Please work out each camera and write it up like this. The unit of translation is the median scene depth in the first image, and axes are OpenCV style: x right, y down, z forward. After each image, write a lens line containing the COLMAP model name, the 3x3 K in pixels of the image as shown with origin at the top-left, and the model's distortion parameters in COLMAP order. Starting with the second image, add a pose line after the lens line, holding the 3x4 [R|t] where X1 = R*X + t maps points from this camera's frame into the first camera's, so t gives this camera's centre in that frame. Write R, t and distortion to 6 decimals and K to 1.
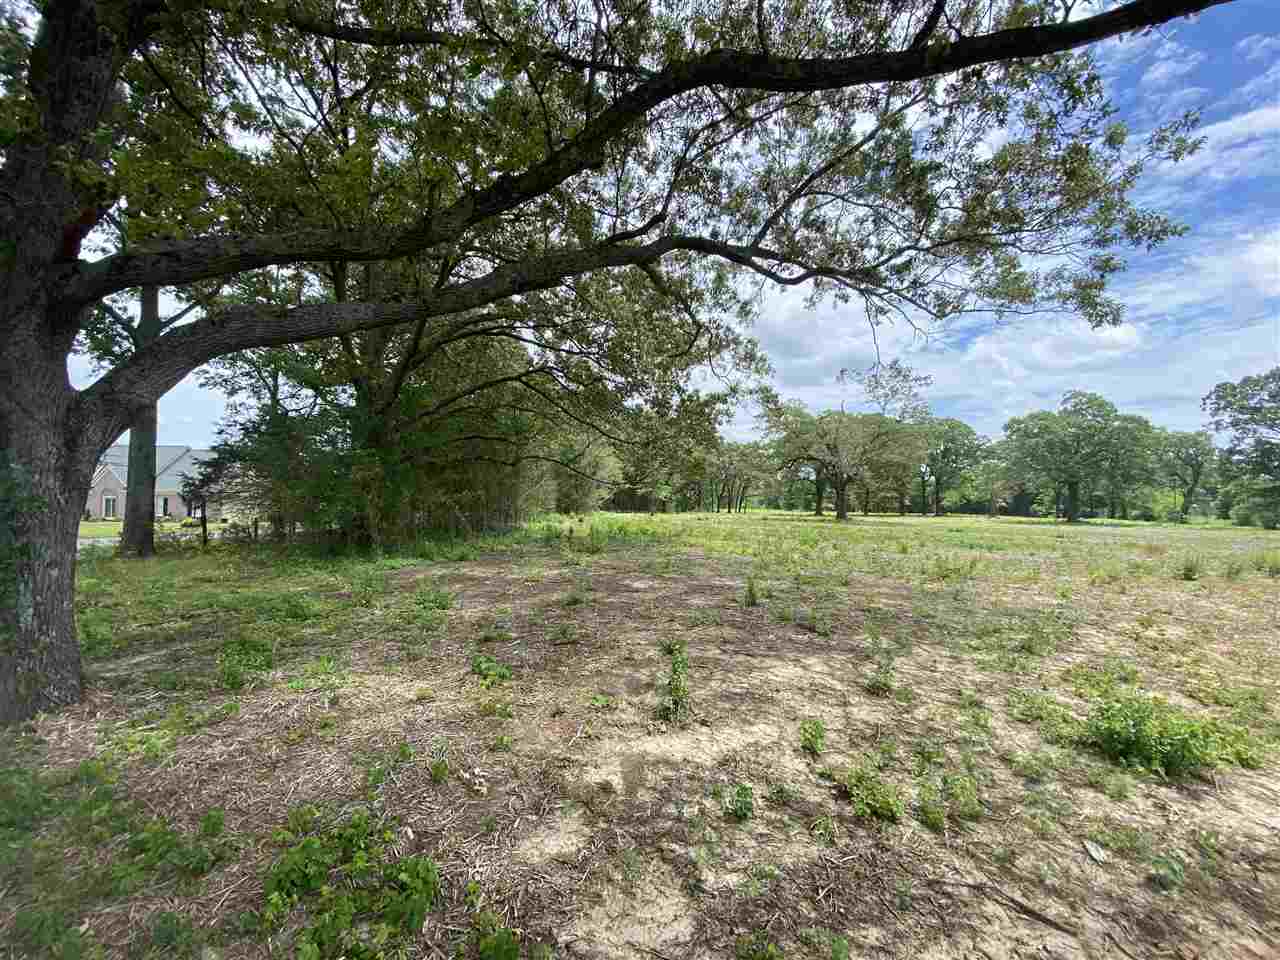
lens RADIAL K [[519.7, 0, 637.7], [0, 519.7, 482.8], [0, 0, 1]] dist [0.000317, 0.000069]
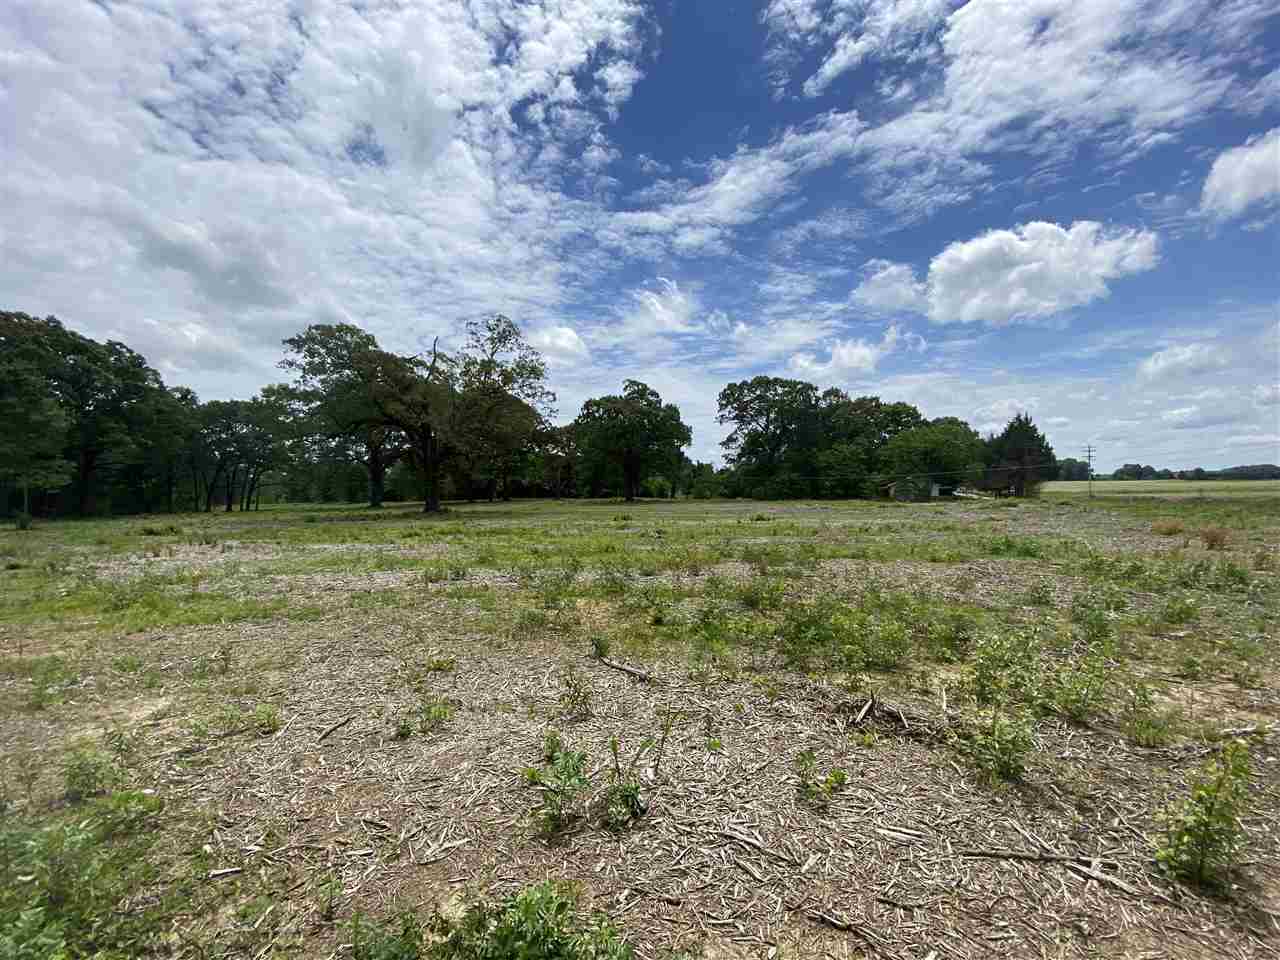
lens RADIAL K [[519.7, 0, 636.4], [0, 519.7, 472.6], [0, 0, 1]] dist [0.000317, 0.000069]
pose [[0.668187, -0.005654, 0.743972, 0.048661], [0.001432, 0.999979, 0.006313, 0.007411], [-0.743992, -0.003154, 0.668181, 0.274276]]
